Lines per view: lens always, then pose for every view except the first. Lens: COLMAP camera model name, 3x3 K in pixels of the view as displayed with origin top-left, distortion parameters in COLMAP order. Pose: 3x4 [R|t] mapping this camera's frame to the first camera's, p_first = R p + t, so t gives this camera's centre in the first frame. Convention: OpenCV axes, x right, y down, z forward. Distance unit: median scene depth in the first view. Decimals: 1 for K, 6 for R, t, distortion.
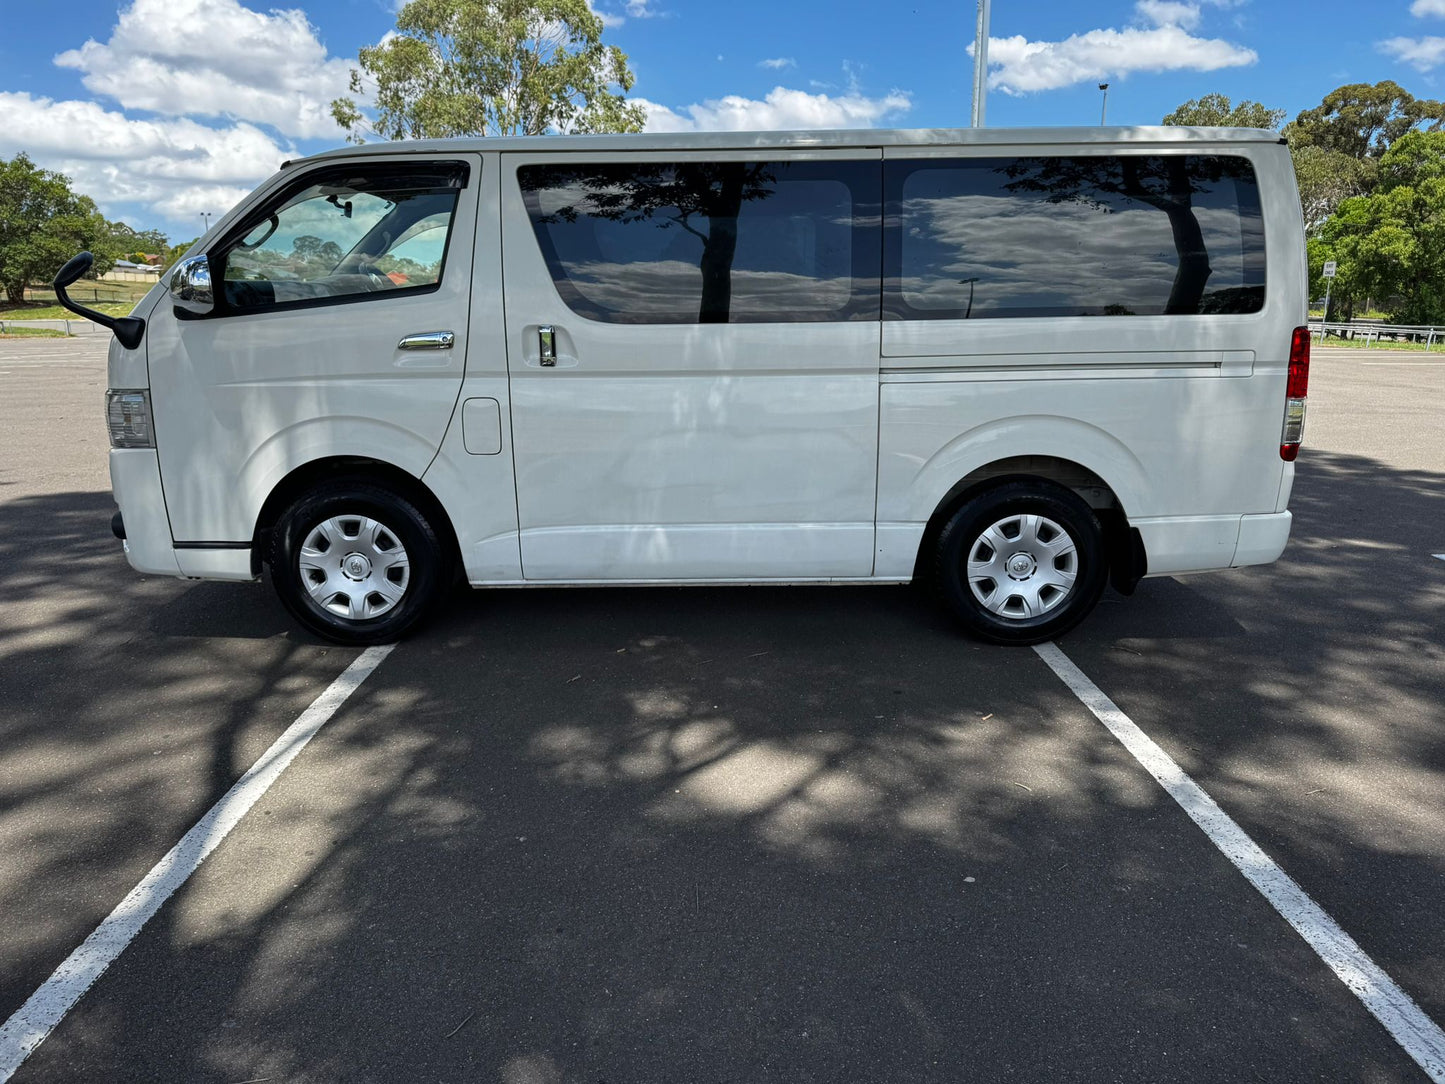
lens RADIAL K [[1004.6, 0, 719.5], [0, 1004.6, 535.2], [0, 0, 1]] dist [0.050543, -0.045533]
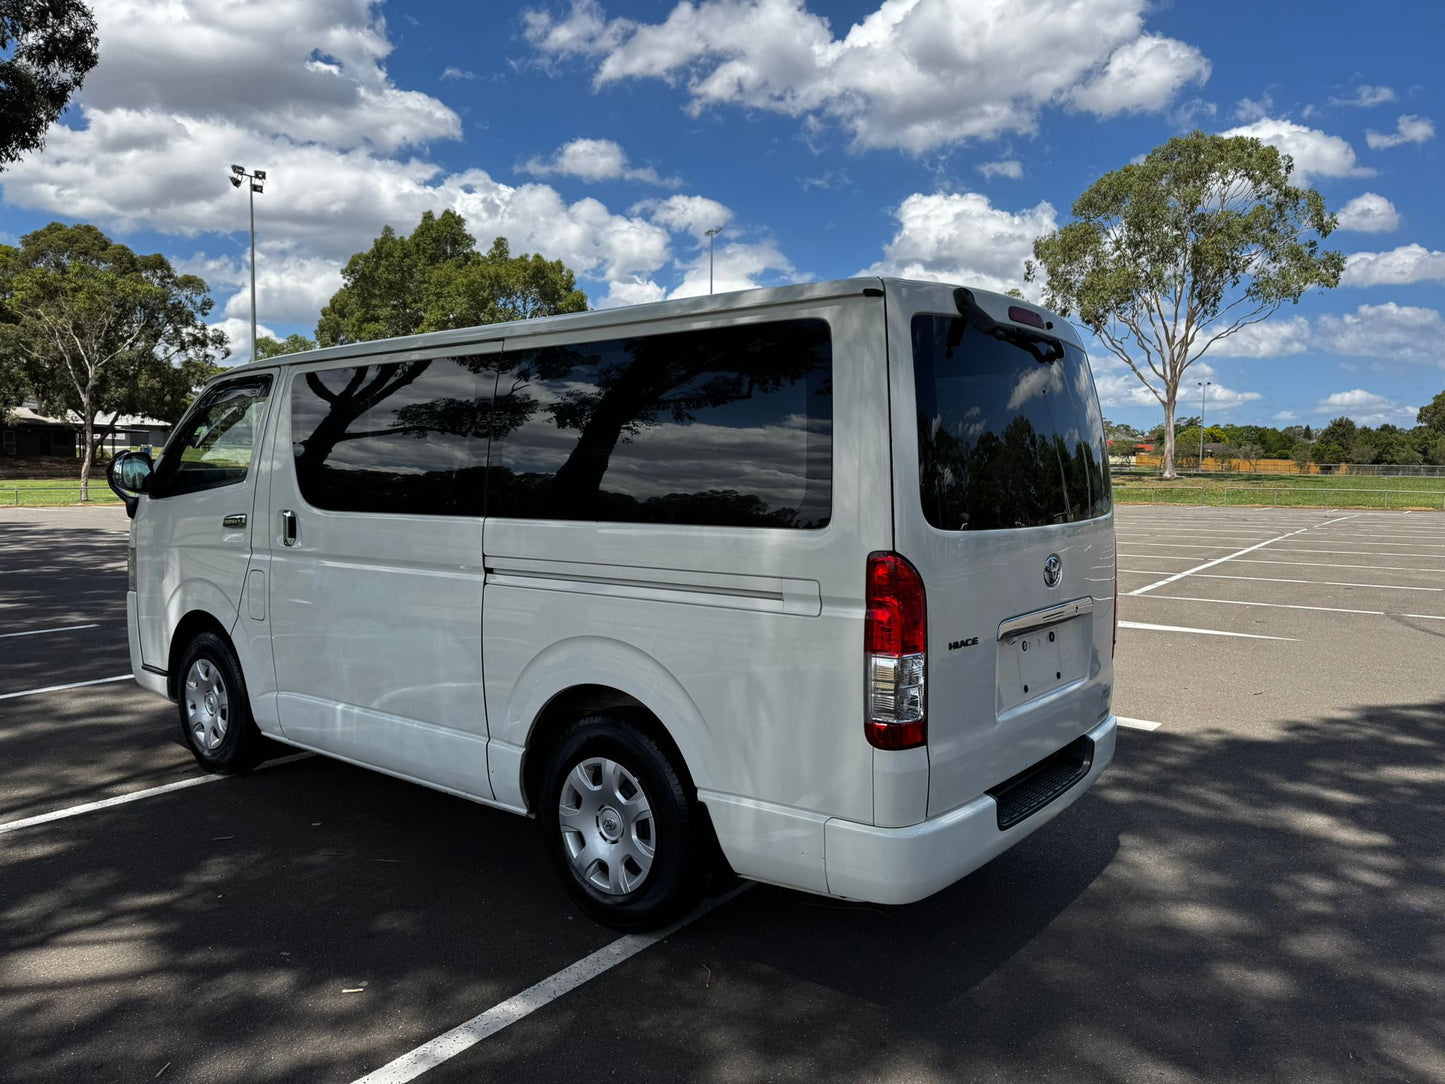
lens RADIAL K [[1032.2, 0, 738.4], [0, 1032.2, 533.5], [0, 0, 1]] dist [0.032864, -0.045195]
pose [[0.792321, 0.047717, -0.608235, 0.886291], [-0.145991, 0.982803, -0.113073, -0.120302], [0.592380, 0.178387, 0.785662, 0.381684]]
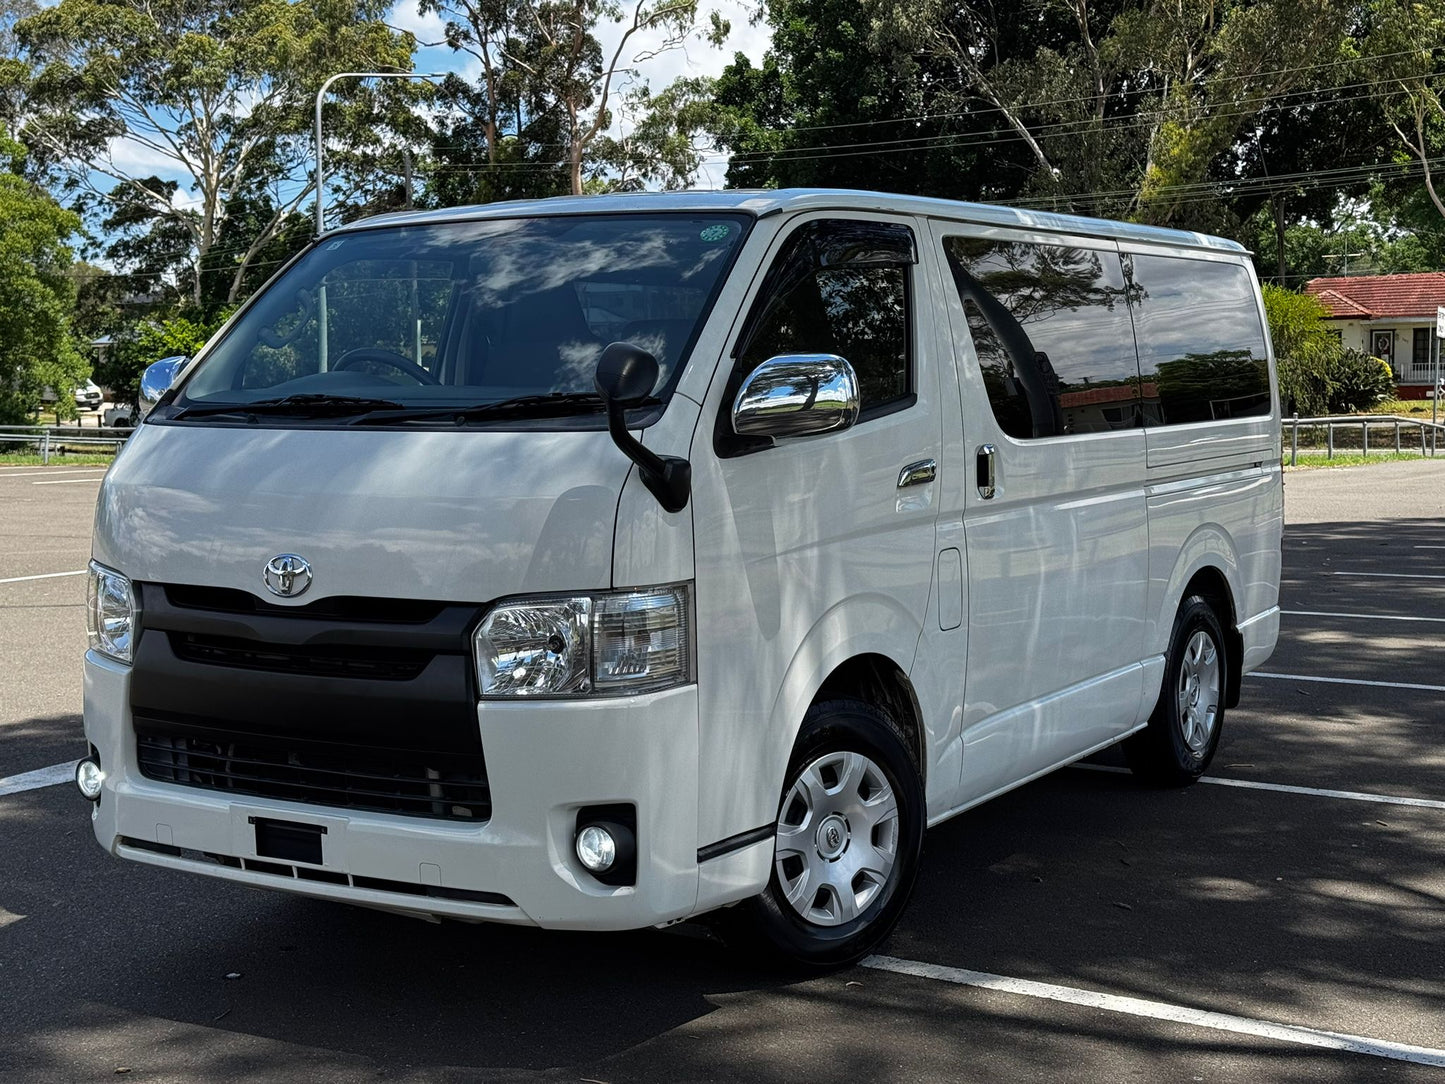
lens RADIAL K [[1989.7, 0, 714.8], [0, 1989.7, 523.1], [0, 0, 1]] dist [0.138943, 0.000000]
pose [[0.524124, -0.064235, 0.849216, -1.470762], [0.197762, 0.979074, -0.047998, -0.116497], [-0.828362, 0.193099, 0.525860, 0.390256]]
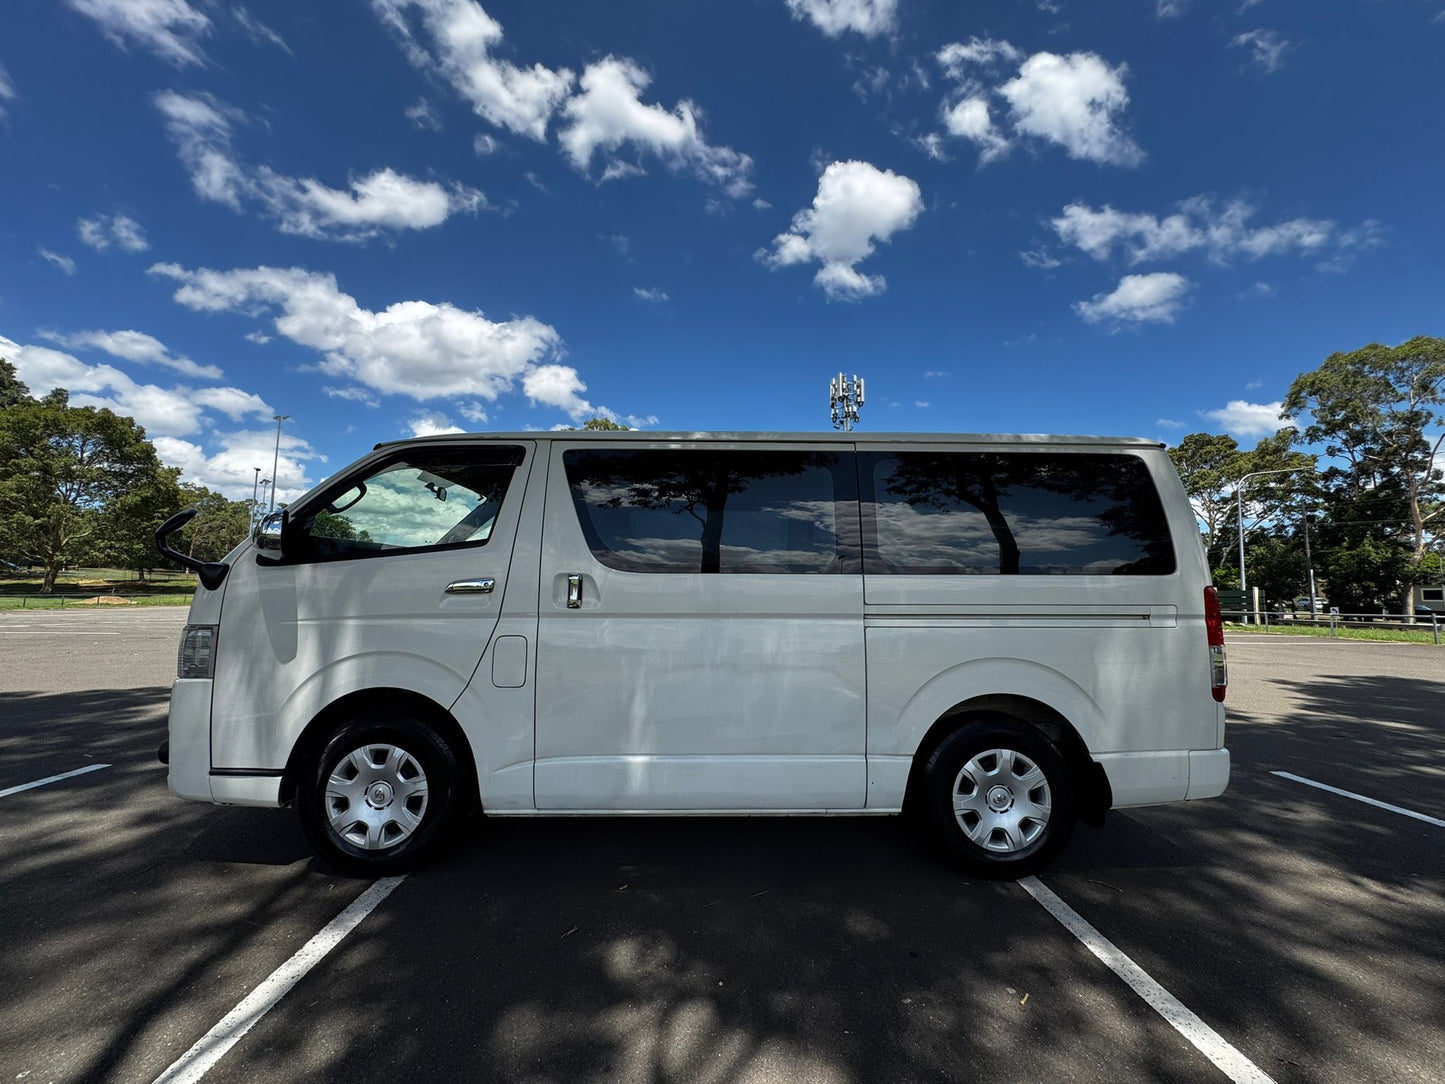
lens RADIAL K [[577.5, 0, 714.5], [0, 577.5, 537.9], [0, 0, 1]] dist [-0.004230, 0.000344]
pose [[0.999543, 0.017425, 0.024688, -0.028187], [-0.008848, 0.949954, -0.312265, -0.040204], [-0.028893, 0.311904, 0.949674, 0.340557]]
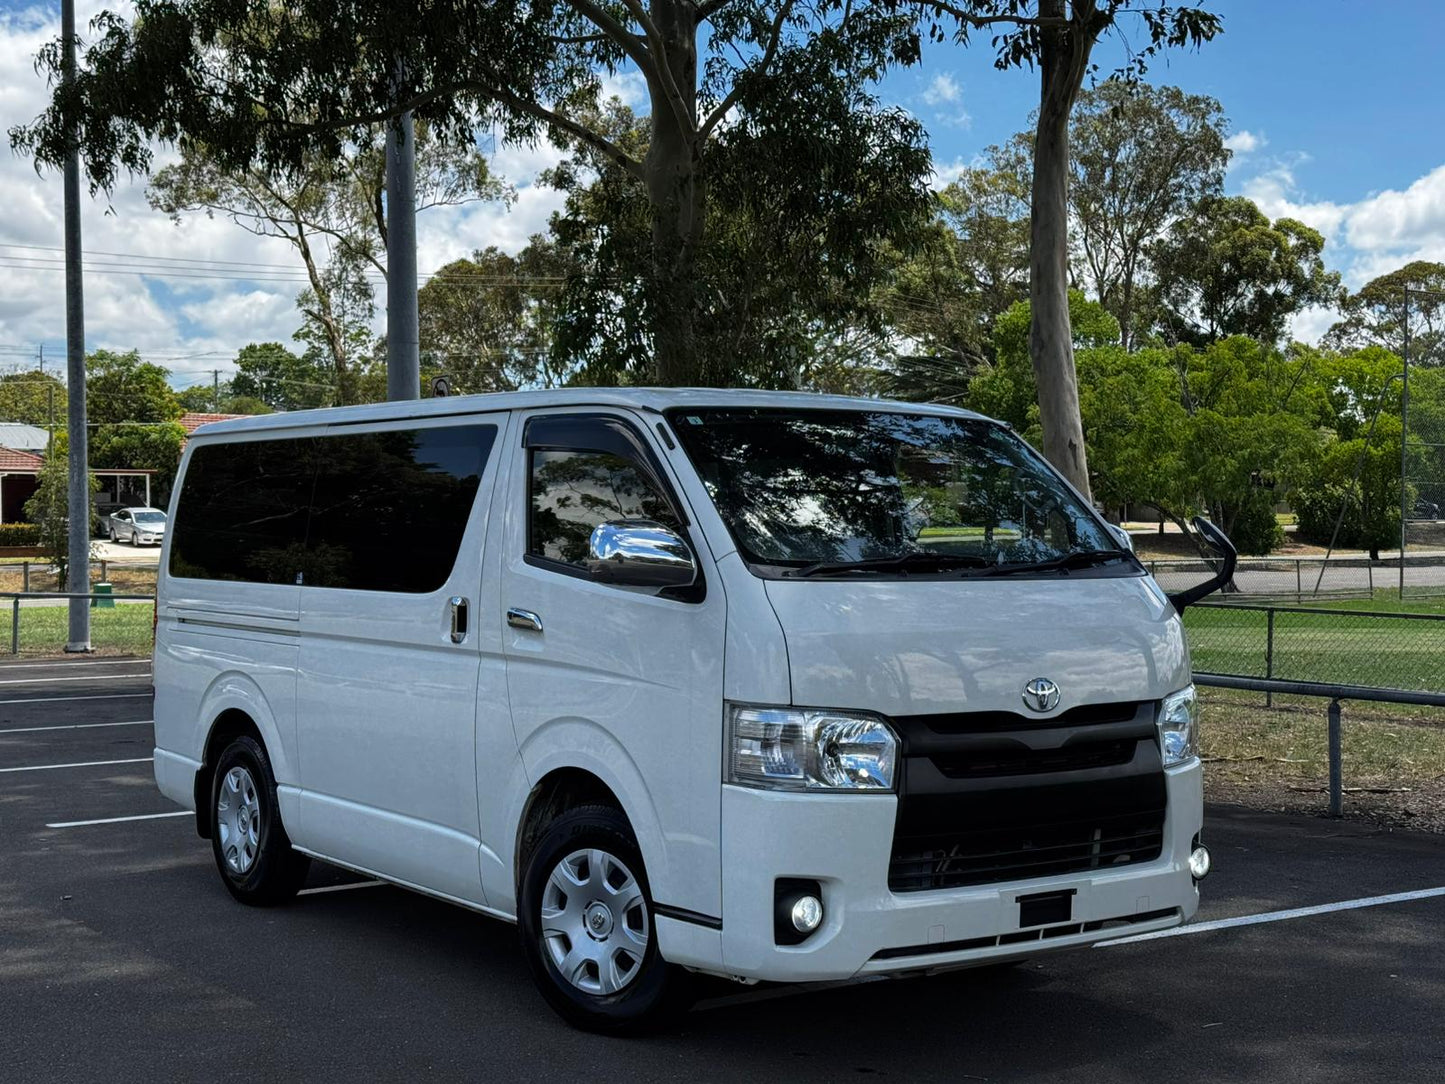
lens RADIAL K [[2061.4, 0, 719.0], [0, 2061.4, 534.8], [0, 0, 1]] dist [0.080126, 0.000000]
pose [[-0.584989, 0.002629, 0.811037, -1.695160], [0.179593, 0.975590, 0.126375, -0.528089], [-0.790907, 0.219585, -0.571182, 2.191533]]
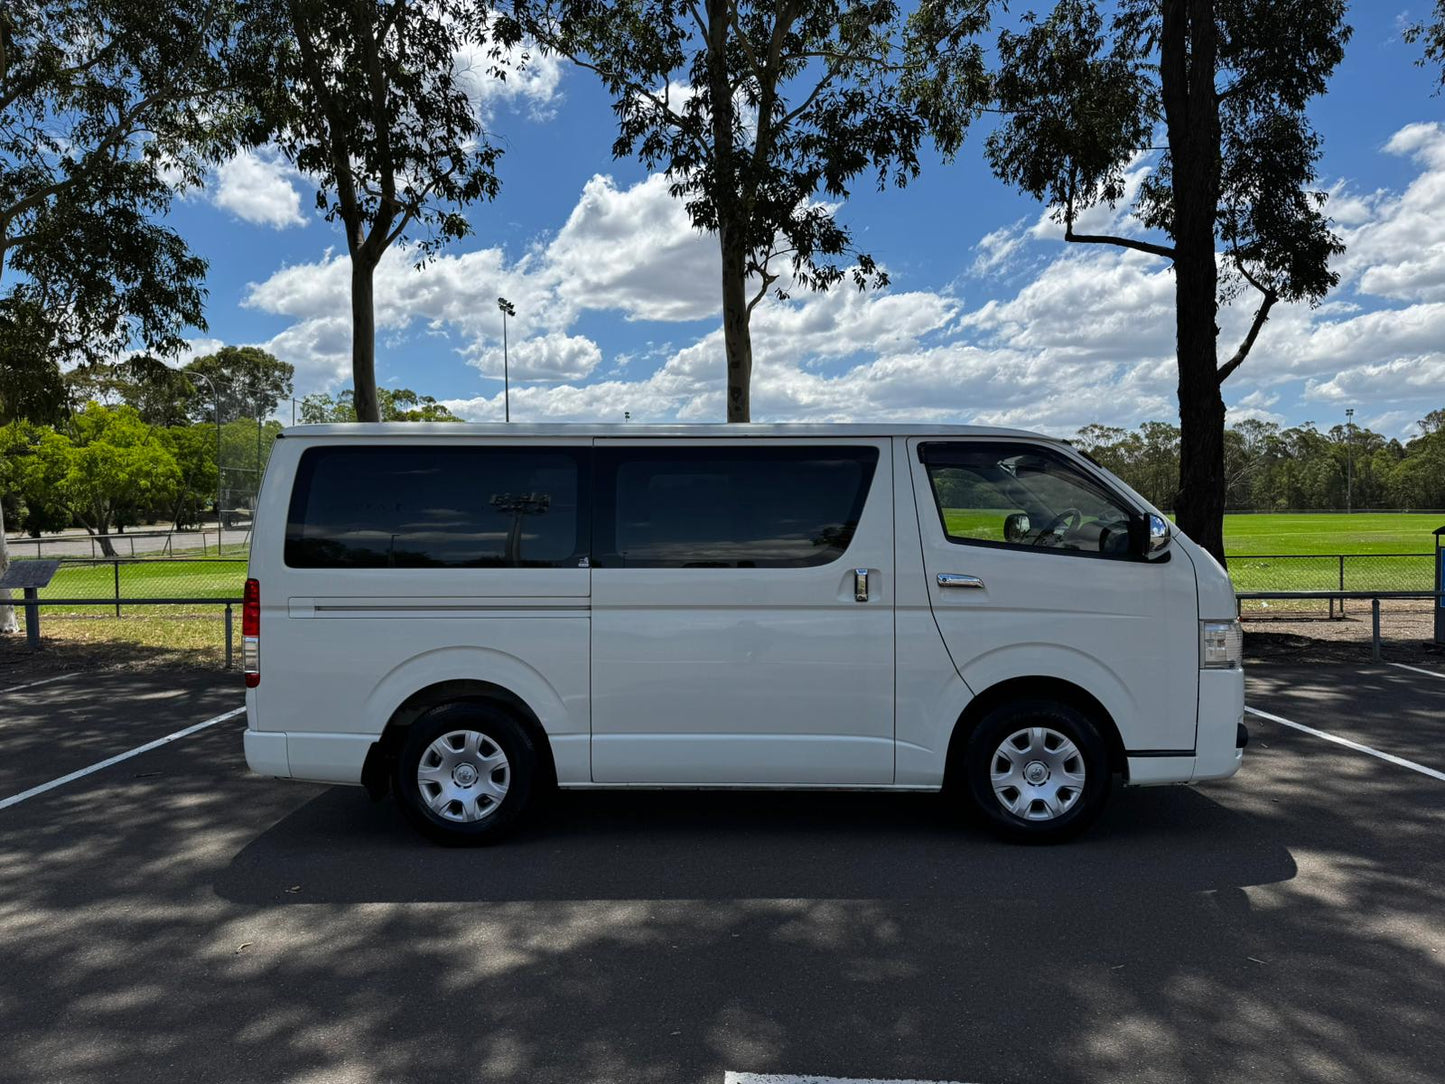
lens RADIAL K [[1032.2, 0, 730.4], [0, 1032.2, 539.5], [0, 0, 1]] dist [0.032864, -0.045195]
pose [[-0.999907, 0.008238, 0.010862, -0.023414], [0.010630, 0.969983, 0.242941, -0.625925], [-0.008535, 0.243034, -0.969980, 2.549519]]
